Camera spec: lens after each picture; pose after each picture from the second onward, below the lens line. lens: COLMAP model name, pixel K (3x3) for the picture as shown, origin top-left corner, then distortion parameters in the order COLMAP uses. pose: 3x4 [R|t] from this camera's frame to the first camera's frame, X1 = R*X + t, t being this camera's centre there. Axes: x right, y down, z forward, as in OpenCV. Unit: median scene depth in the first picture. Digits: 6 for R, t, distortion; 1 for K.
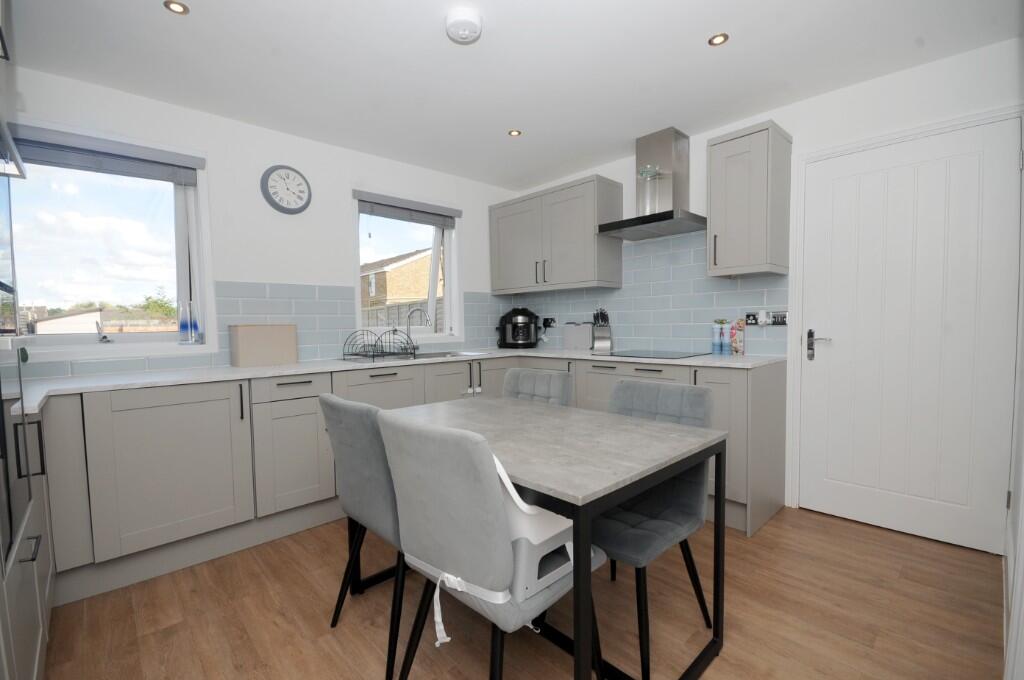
lens RADIAL K [[451.6, 0, 509.0], [0, 451.6, 351.4], [0, 0, 1]] dist [-0.001772, -0.000382]
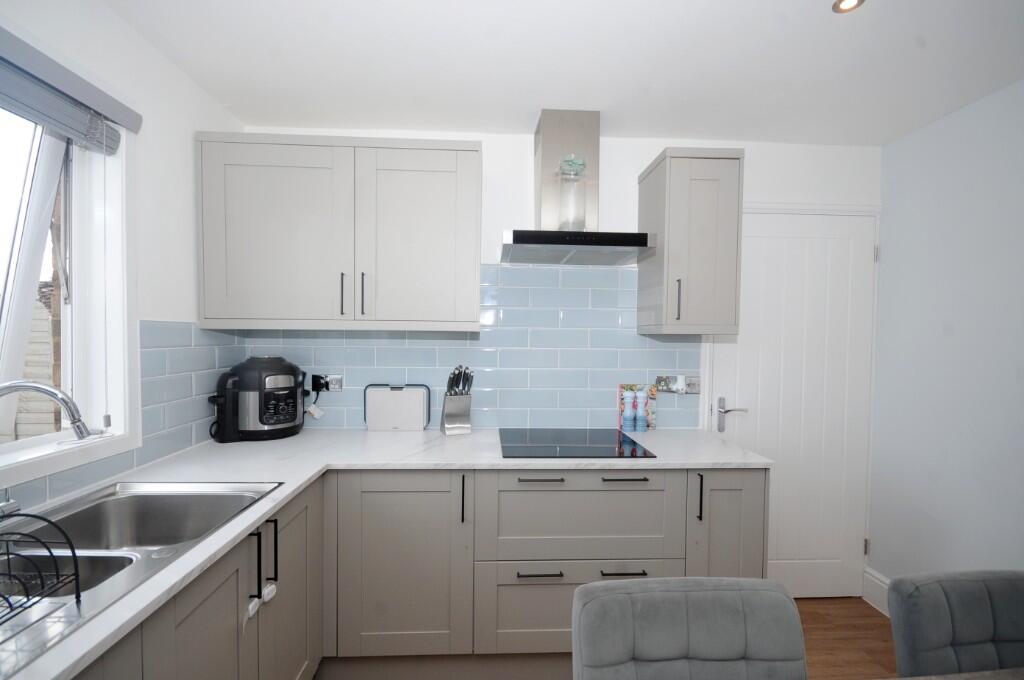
lens RADIAL K [[451.6, 0, 509.0], [0, 451.6, 351.4], [0, 0, 1]] dist [-0.001772, -0.000382]
pose [[0.649161, -0.000914, 0.760651, -0.242356], [0.023047, 0.999564, -0.018468, -0.114538], [-0.760302, 0.029519, 0.648899, 0.633677]]
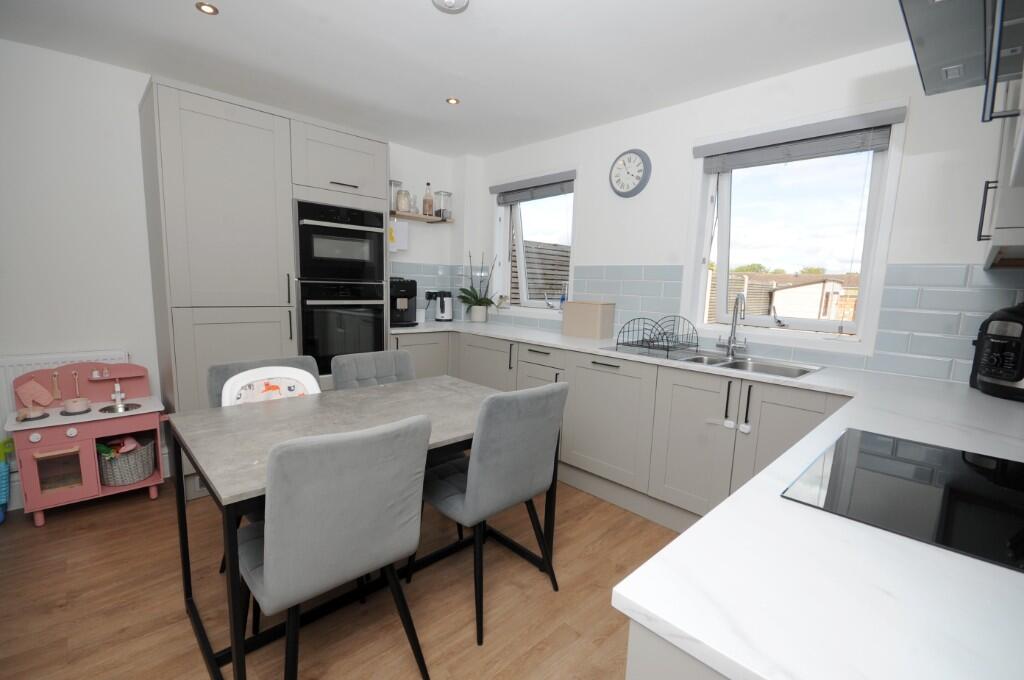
lens RADIAL K [[451.6, 0, 509.0], [0, 451.6, 351.4], [0, 0, 1]] dist [-0.001772, -0.000382]
pose [[0.009391, 0.160387, -0.987010, 0.557889], [-0.102621, 0.981996, 0.158596, -0.088778], [0.994676, 0.099799, 0.025681, 0.699654]]
